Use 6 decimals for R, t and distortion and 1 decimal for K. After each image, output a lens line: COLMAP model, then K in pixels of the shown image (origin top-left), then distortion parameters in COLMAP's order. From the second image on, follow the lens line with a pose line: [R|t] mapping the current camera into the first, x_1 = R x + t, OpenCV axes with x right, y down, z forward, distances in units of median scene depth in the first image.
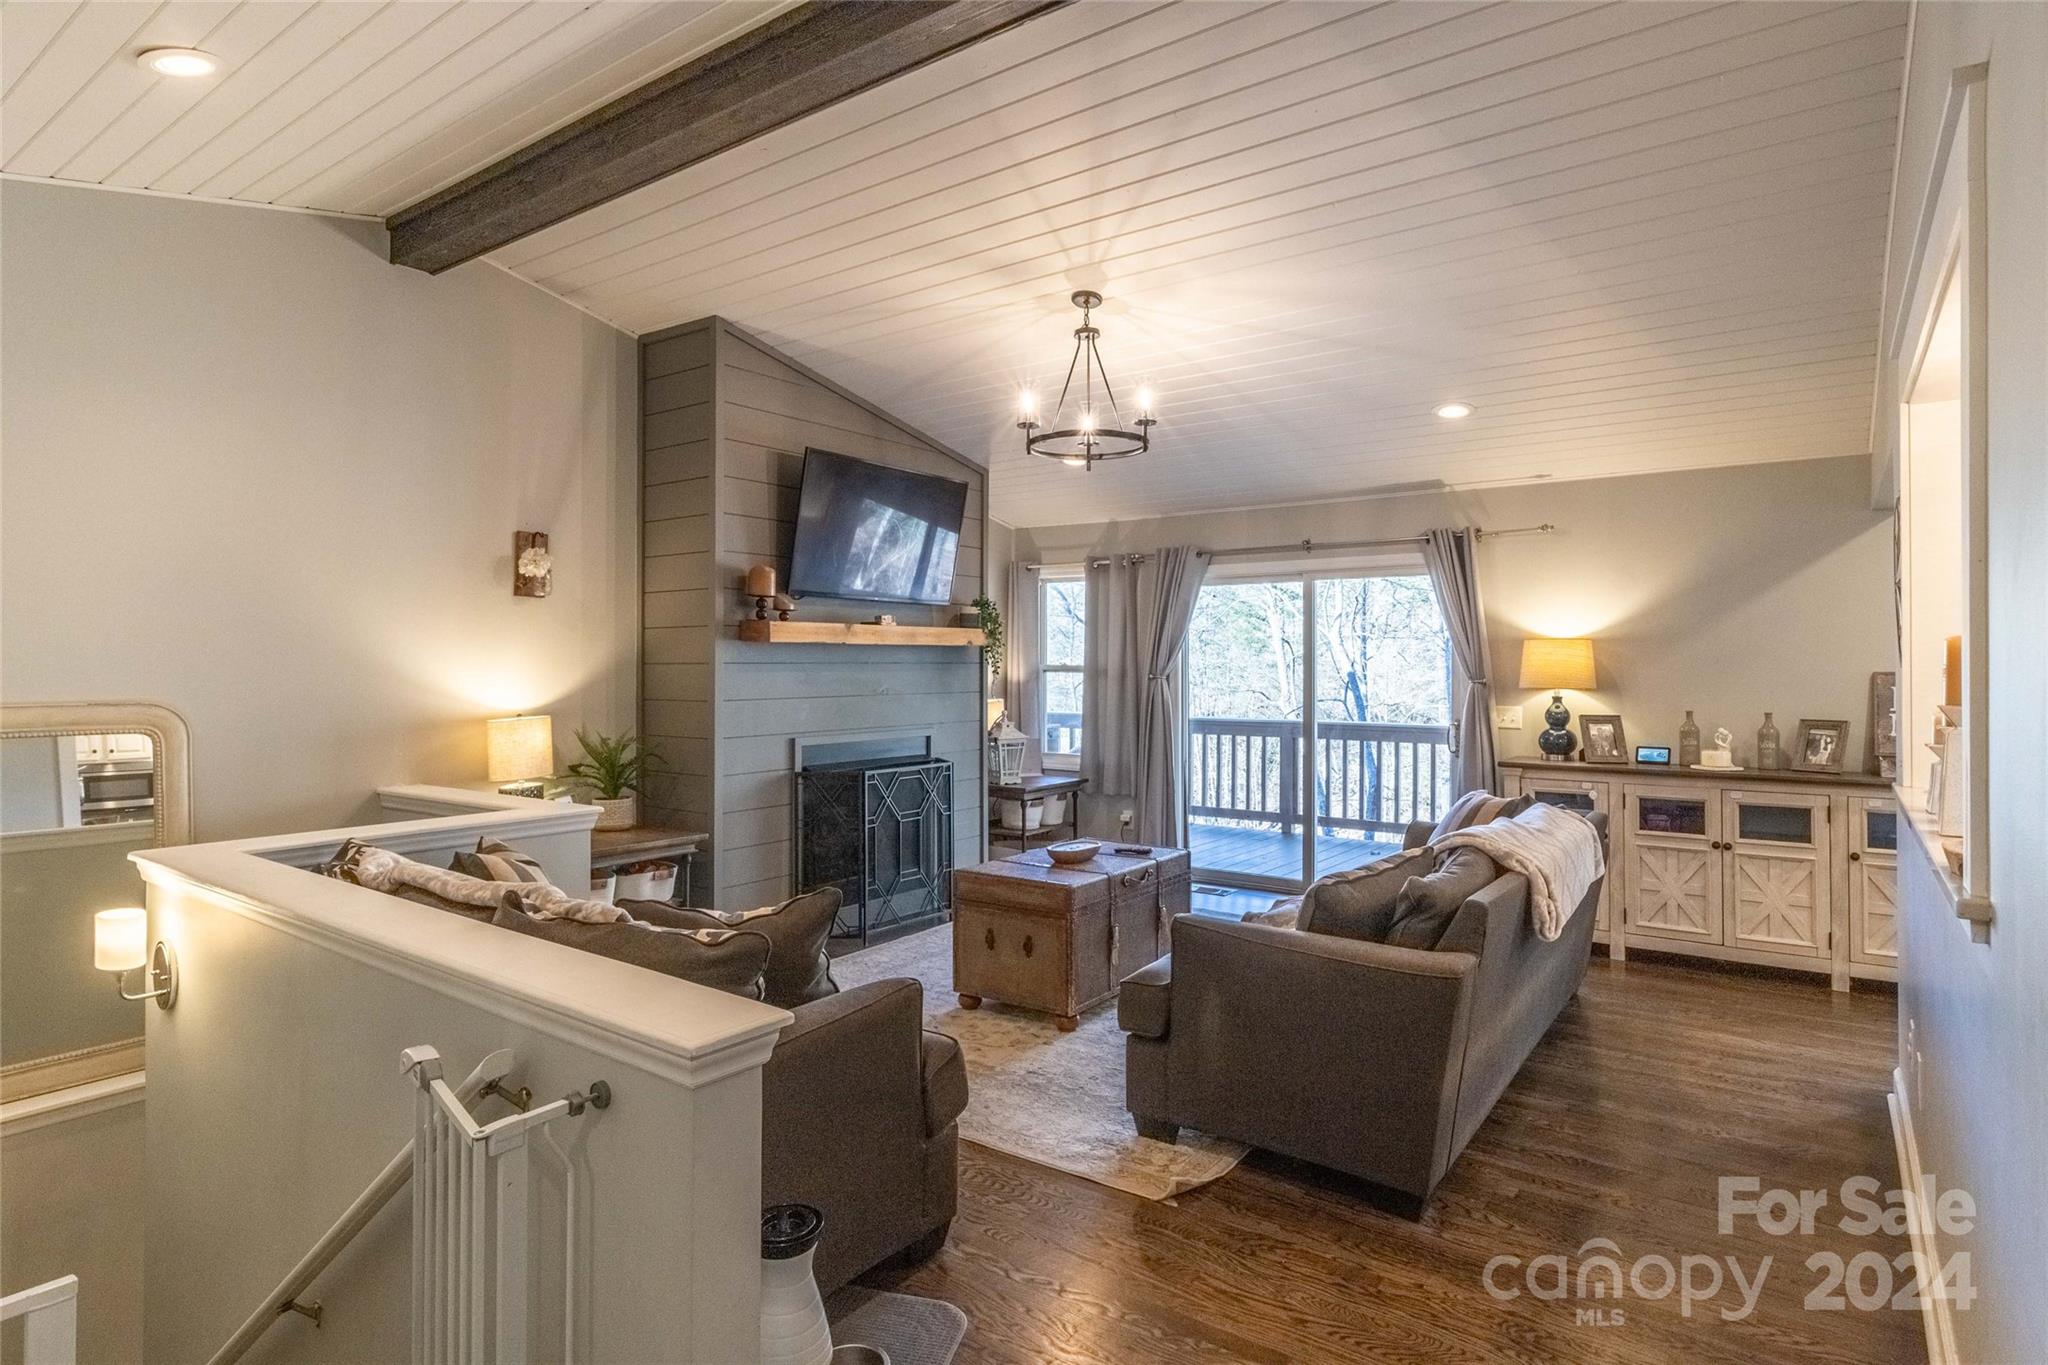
lens RADIAL K [[1093.4, 0, 1015.4], [0, 1093.4, 661.0], [0, 0, 1]] dist [0.002107, -0.000514]
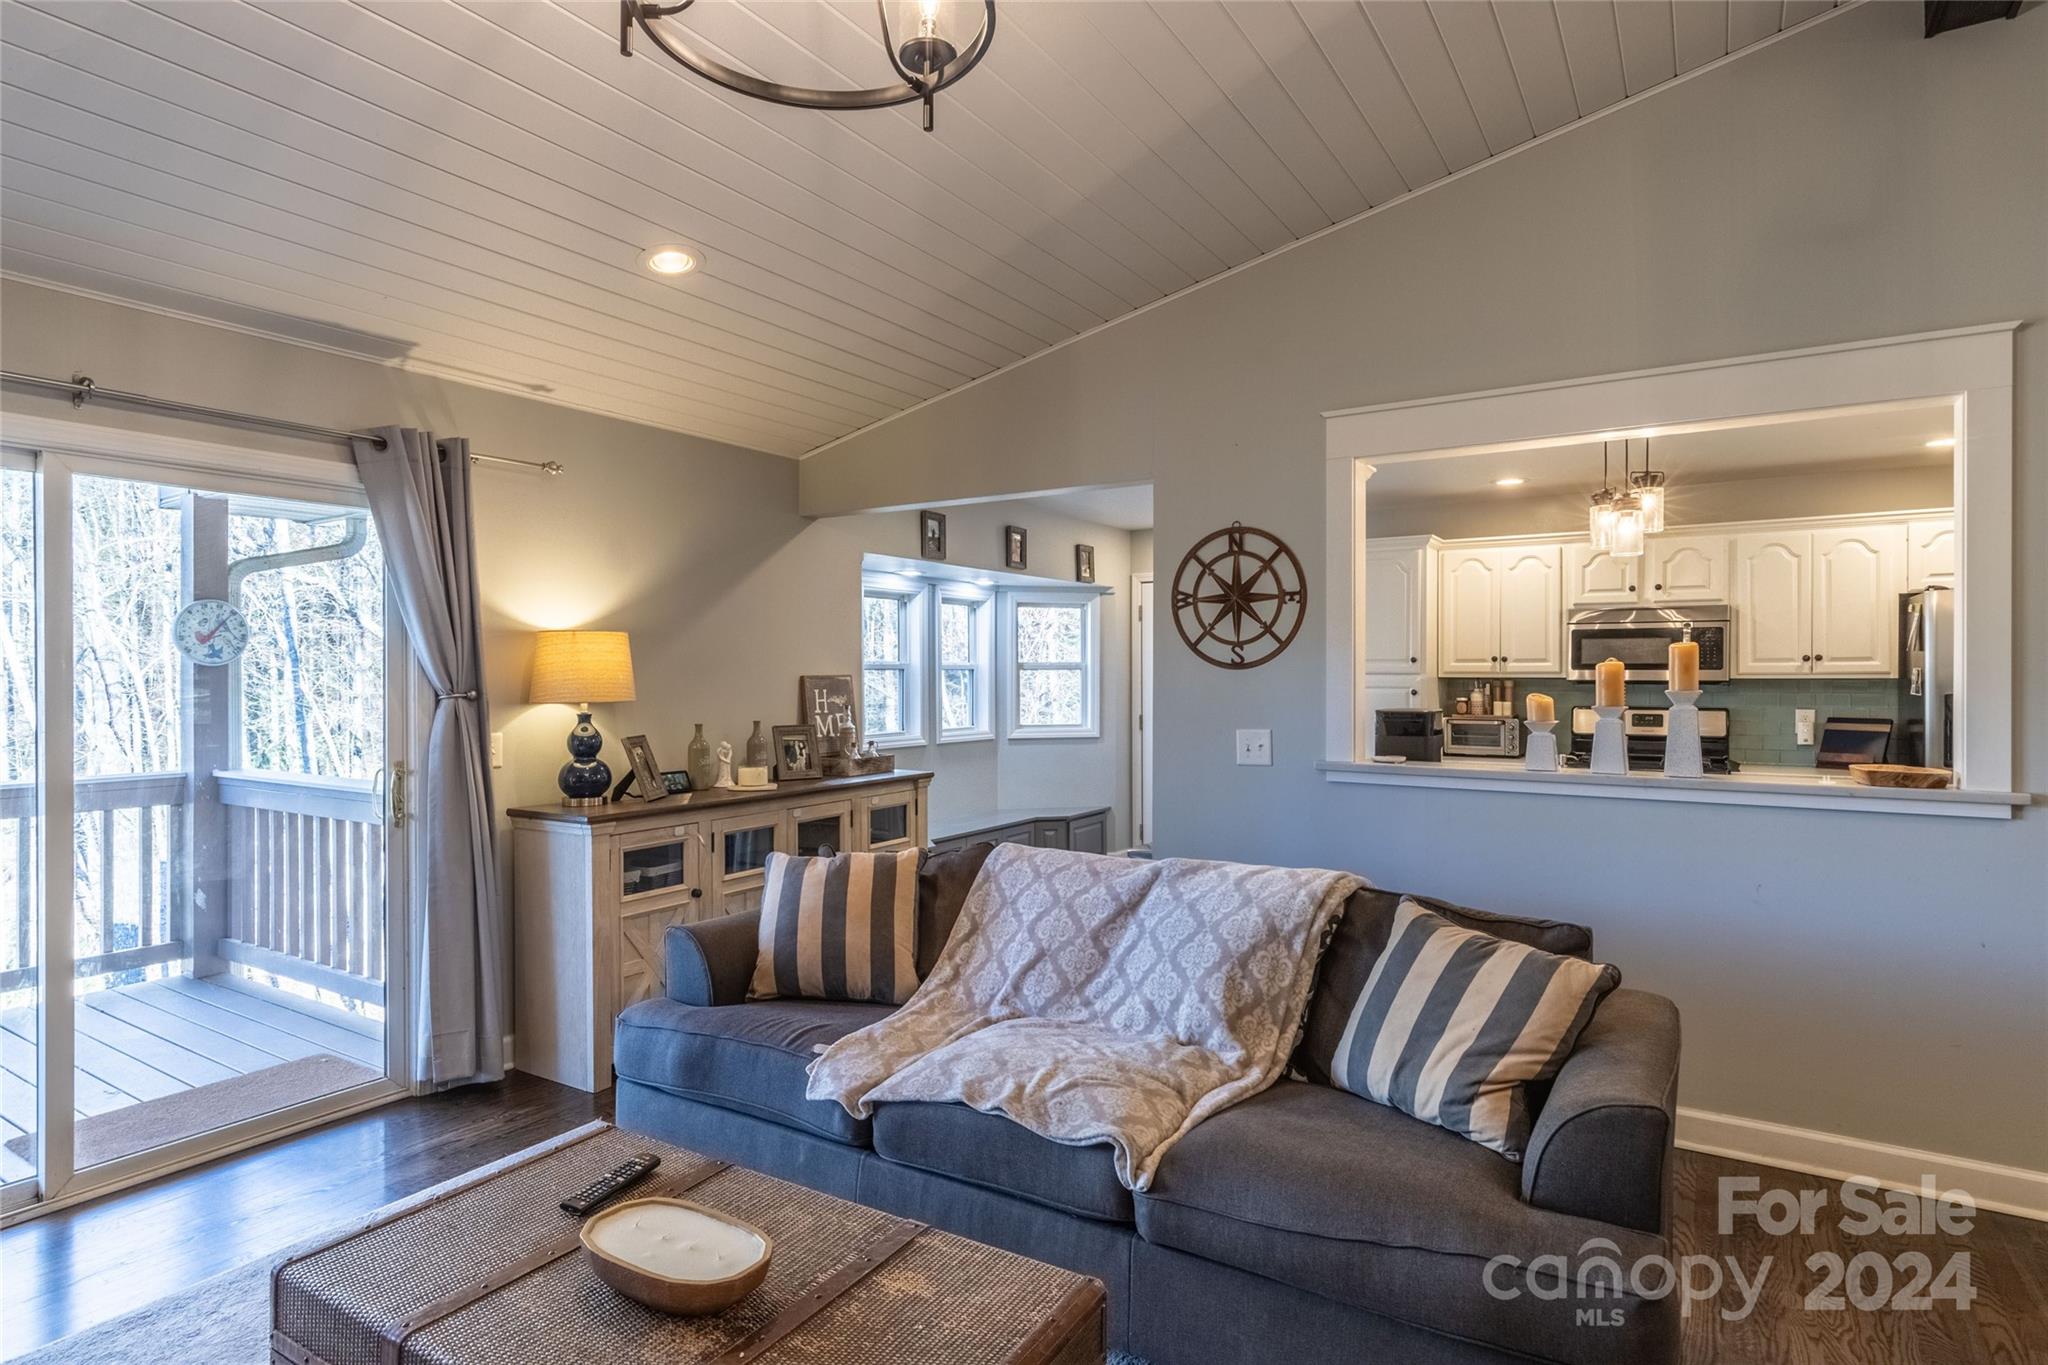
lens RADIAL K [[1093.4, 0, 1023.3], [0, 1093.4, 684.6], [0, 0, 1]] dist [0.002107, -0.000514]
pose [[-0.082280, -0.008878, 0.996570, -0.217033], [0.006639, 0.999933, 0.009456, 0.008594], [-0.996587, 0.007394, -0.082215, 0.767157]]
